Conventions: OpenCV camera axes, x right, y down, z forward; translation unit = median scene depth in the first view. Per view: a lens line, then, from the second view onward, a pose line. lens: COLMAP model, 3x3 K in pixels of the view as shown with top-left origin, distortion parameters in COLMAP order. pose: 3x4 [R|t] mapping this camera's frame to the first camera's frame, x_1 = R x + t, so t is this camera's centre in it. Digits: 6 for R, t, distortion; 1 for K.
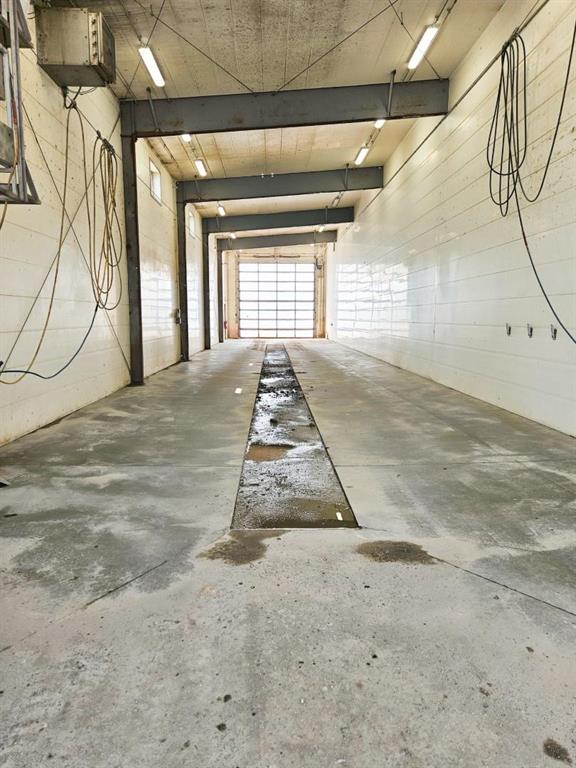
lens RADIAL K [[567.0, 0, 288.0], [0, 567.0, 384.0], [0, 0, 1]] dist [-0.002690, -0.003196]
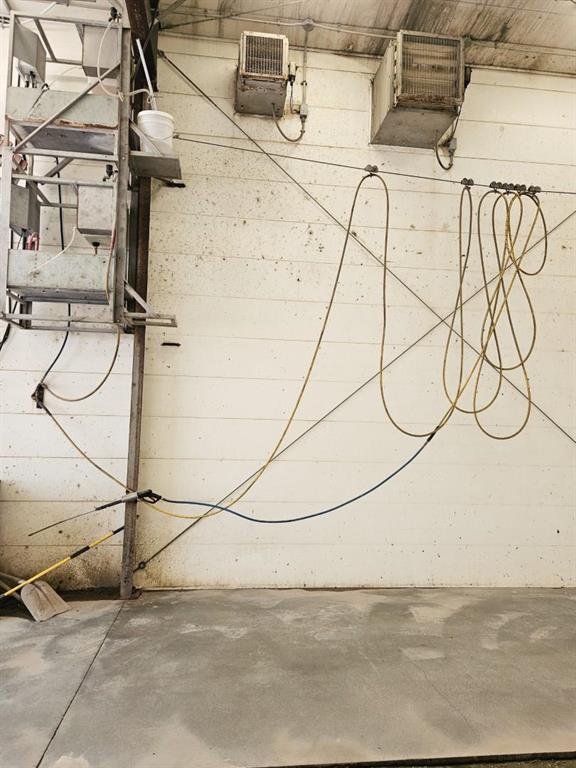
lens RADIAL K [[567.0, 0, 288.0], [0, 567.0, 384.0], [0, 0, 1]] dist [-0.002690, -0.003196]
pose [[0.091167, -0.055632, -0.994280, 0.414647], [-0.144289, 0.987164, -0.068464, -0.171408], [0.985327, 0.149705, 0.081970, 1.112438]]
